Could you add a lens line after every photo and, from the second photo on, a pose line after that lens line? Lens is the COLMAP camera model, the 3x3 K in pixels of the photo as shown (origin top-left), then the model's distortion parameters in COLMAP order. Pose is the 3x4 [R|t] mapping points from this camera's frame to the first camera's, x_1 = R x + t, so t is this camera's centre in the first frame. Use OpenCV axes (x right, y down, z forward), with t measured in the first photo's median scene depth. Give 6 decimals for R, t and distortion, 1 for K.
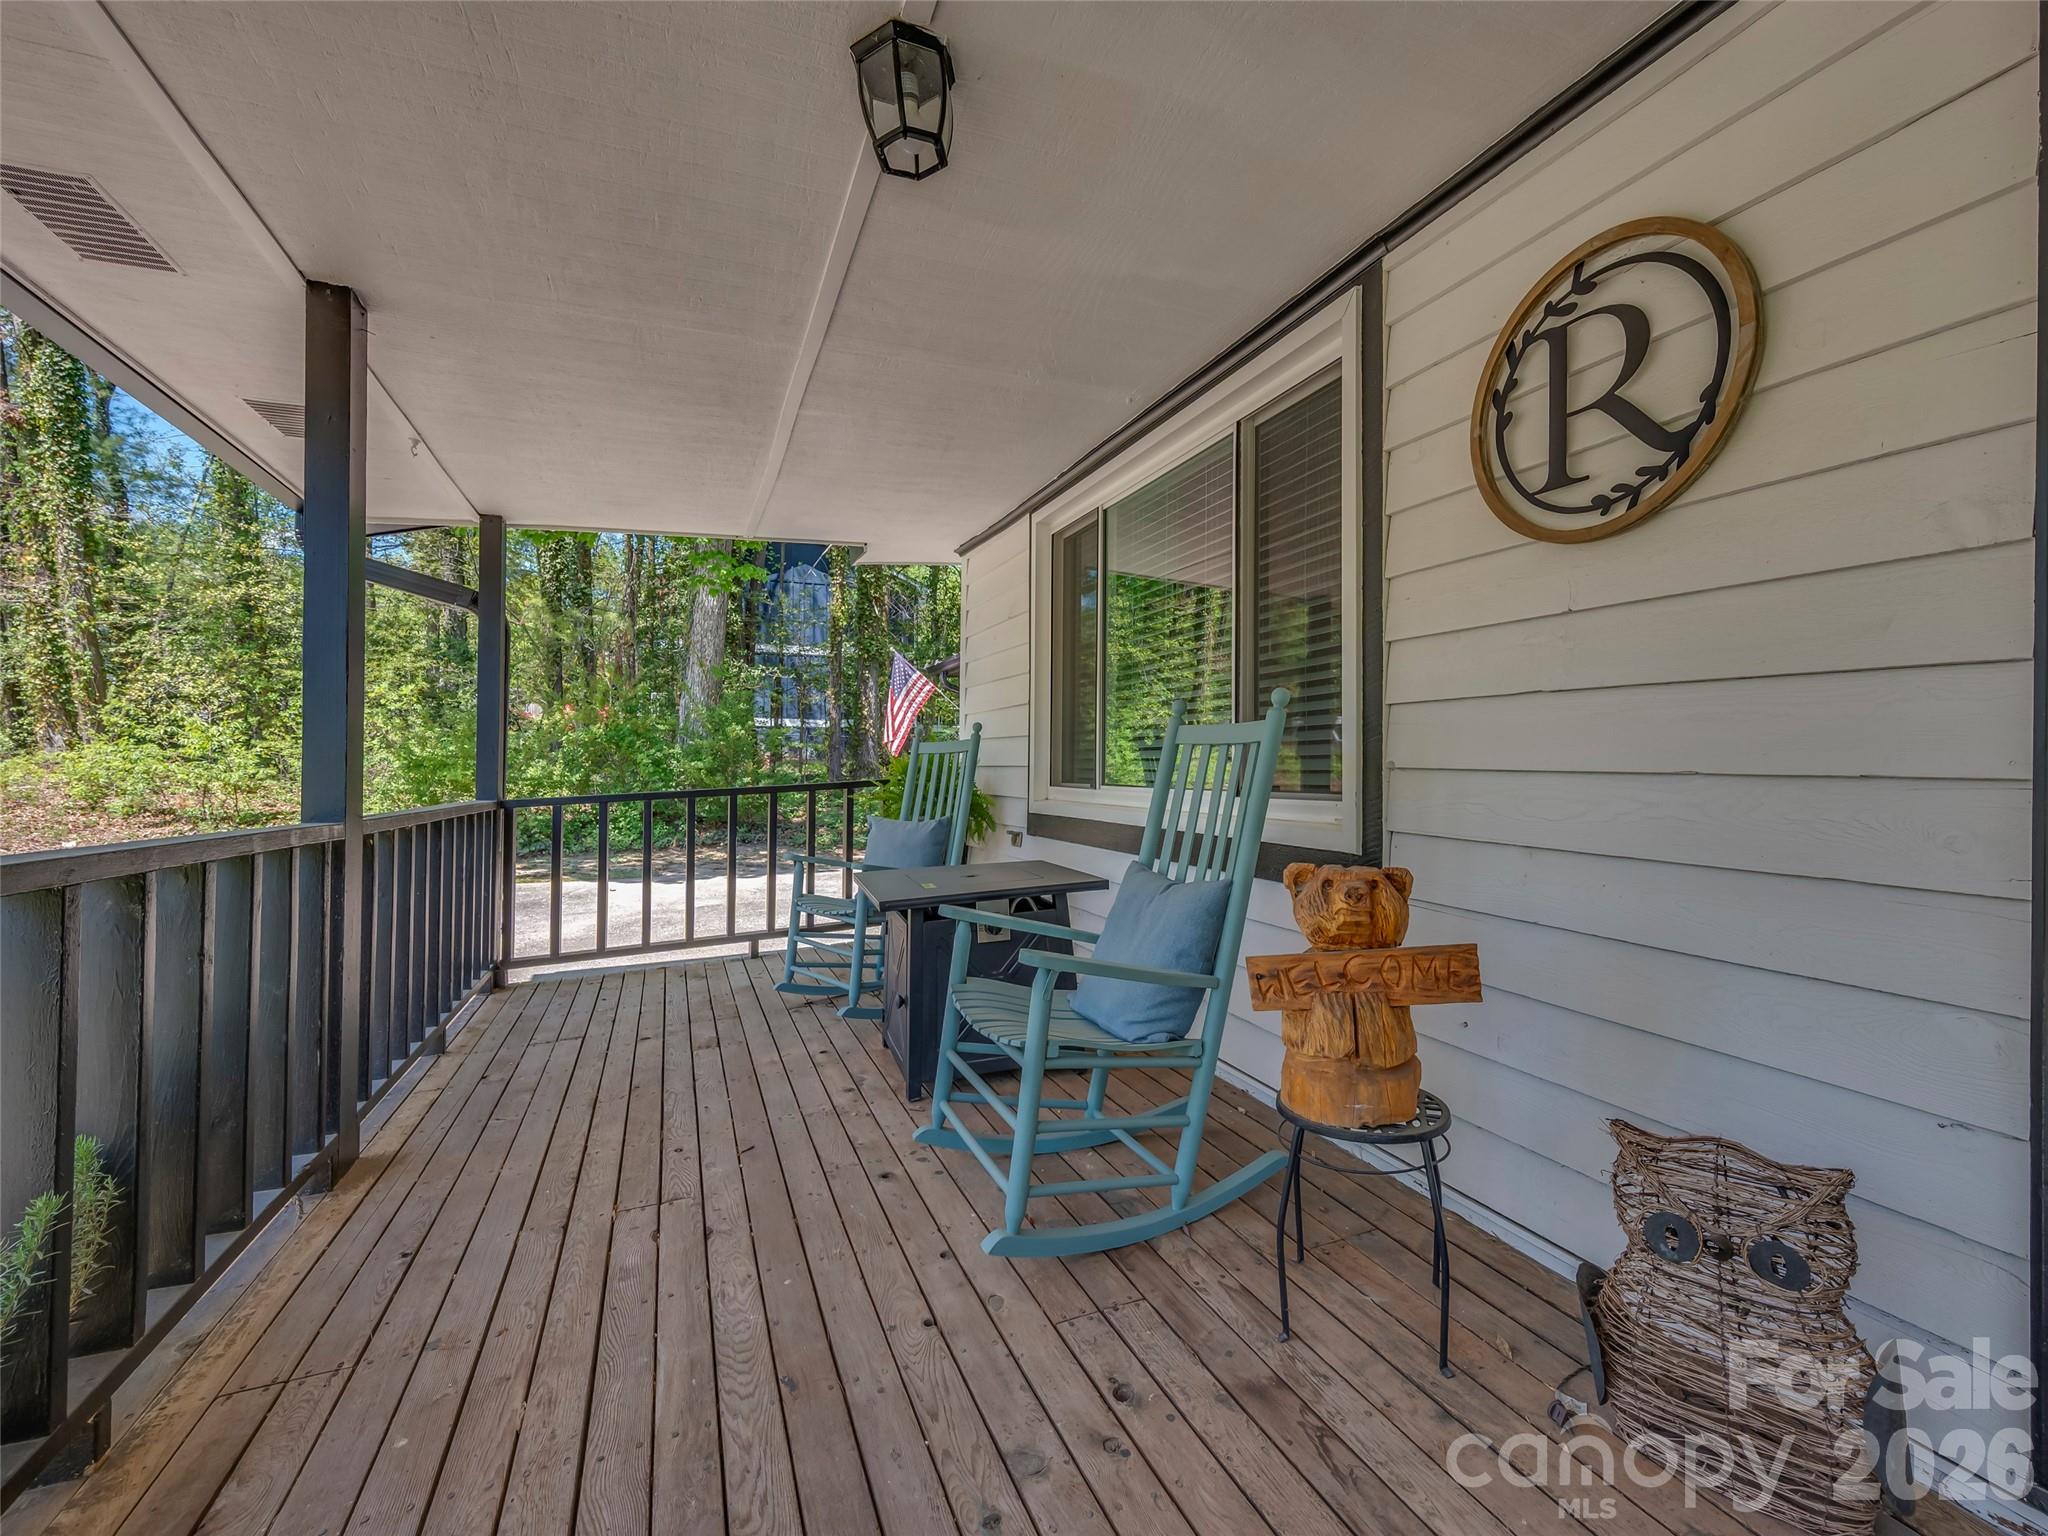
lens RADIAL K [[1018.0, 0, 1024.0], [0, 1018.0, 768.0], [0, 0, 1]] dist [-0.000675, -0.000146]
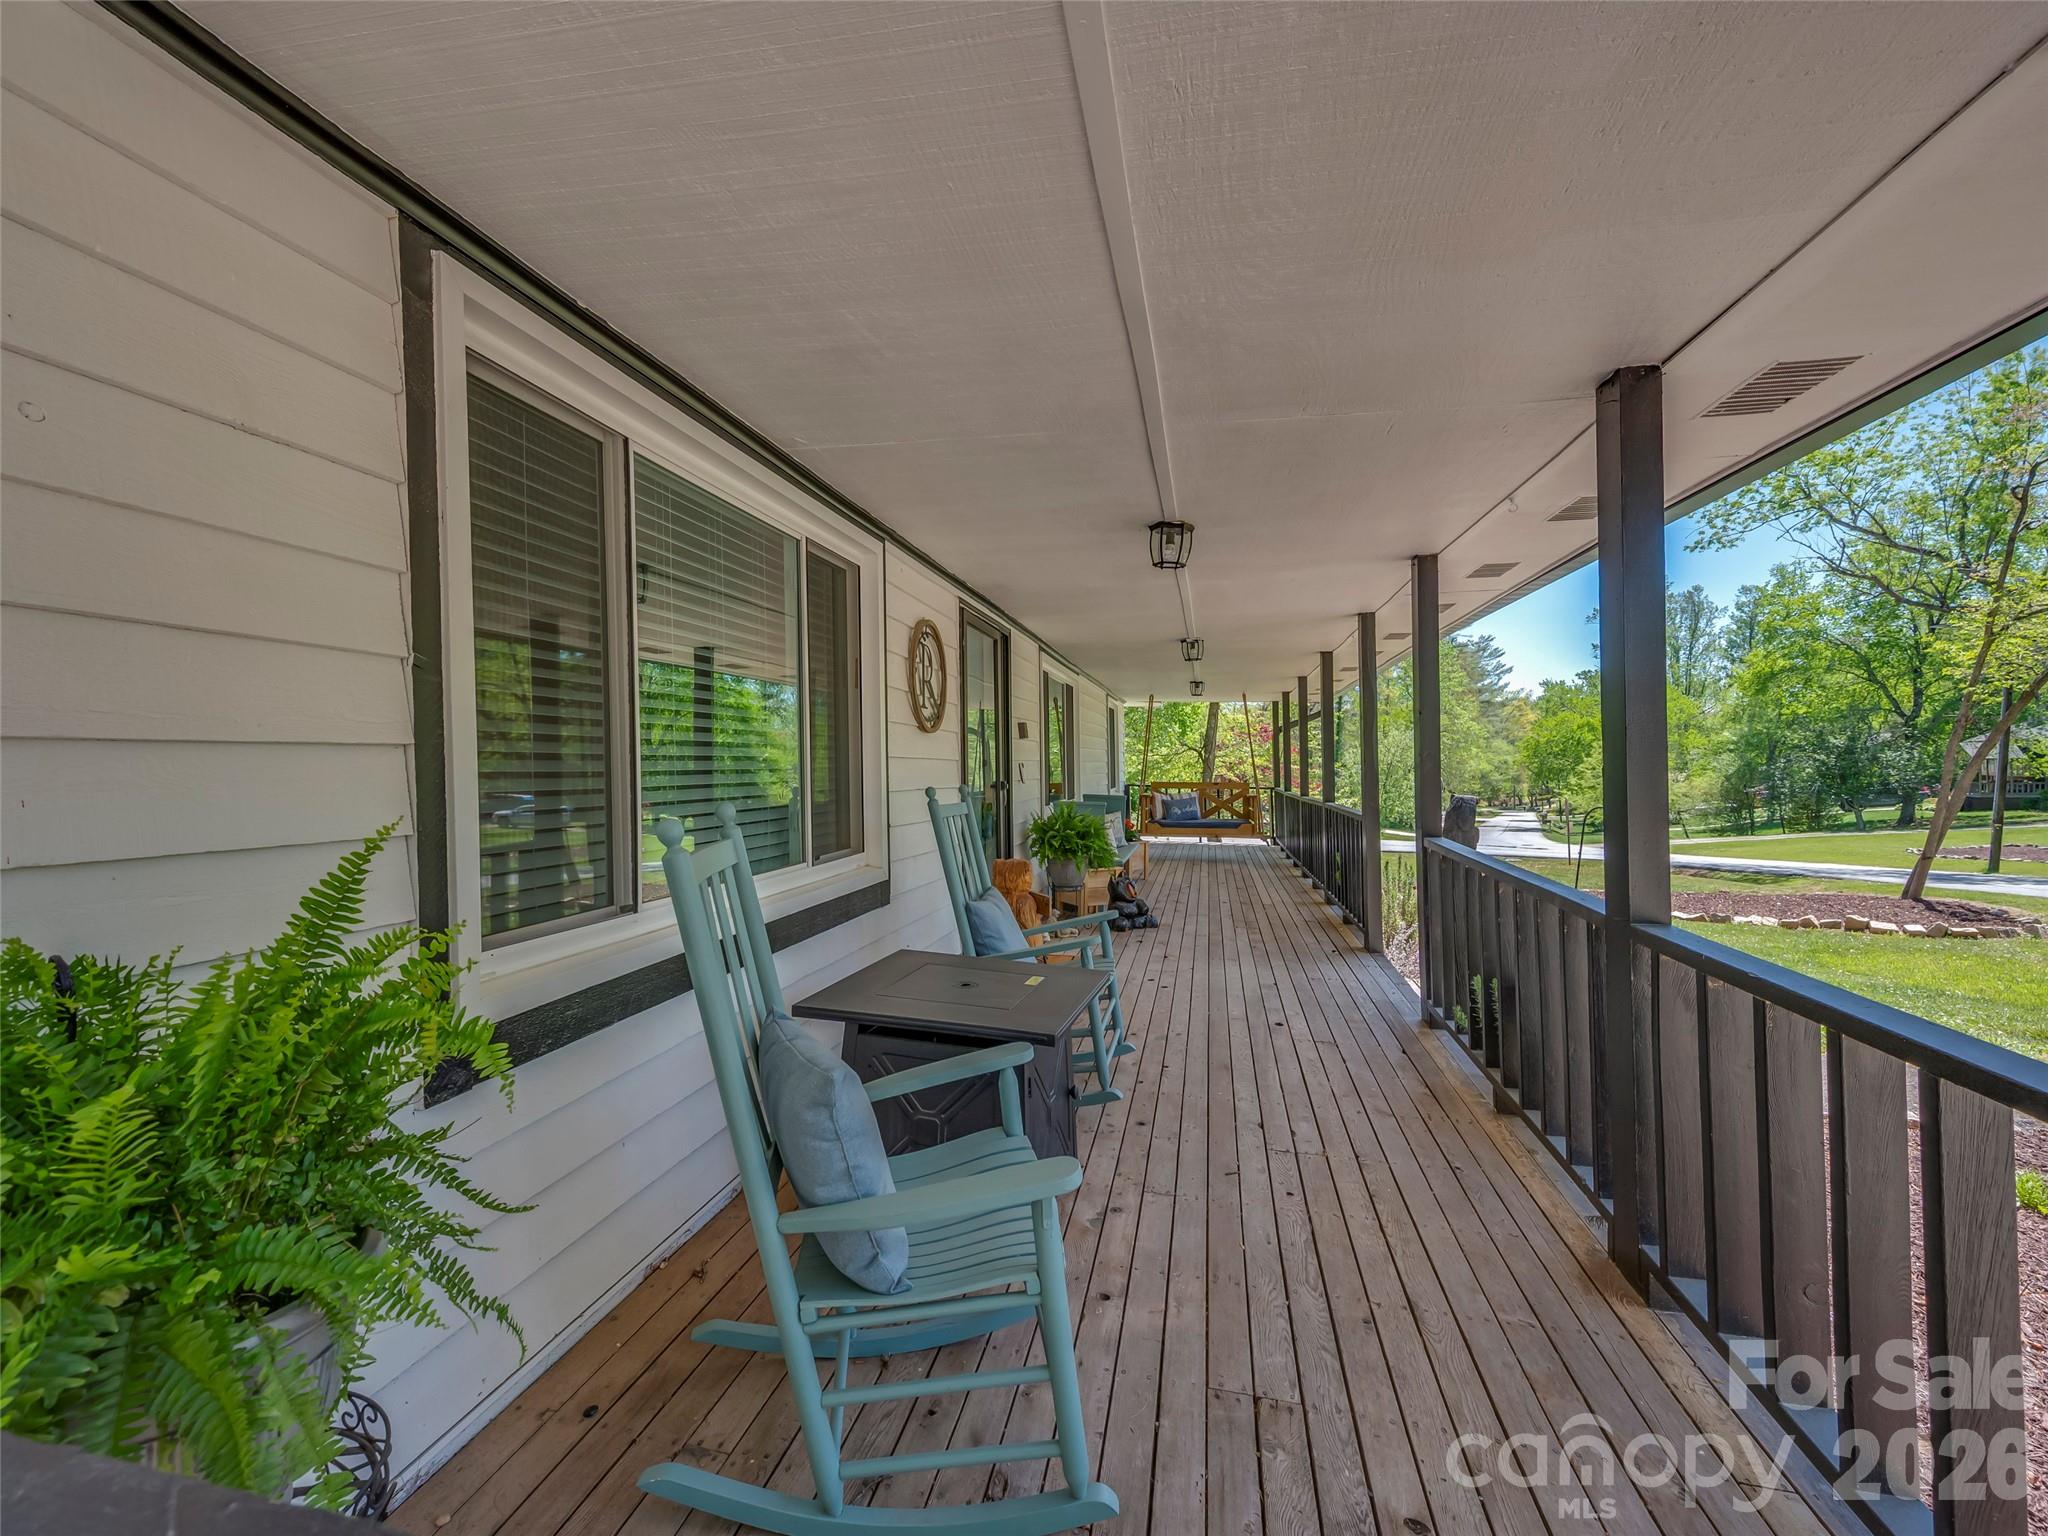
lens RADIAL K [[1018.0, 0, 1024.0], [0, 1018.0, 768.0], [0, 0, 1]] dist [-0.000675, -0.000146]
pose [[-0.871913, 0.010036, 0.489558, -0.503993], [0.013900, 0.999894, 0.004260, -0.083741], [-0.489463, 0.010519, -0.871961, 1.674152]]
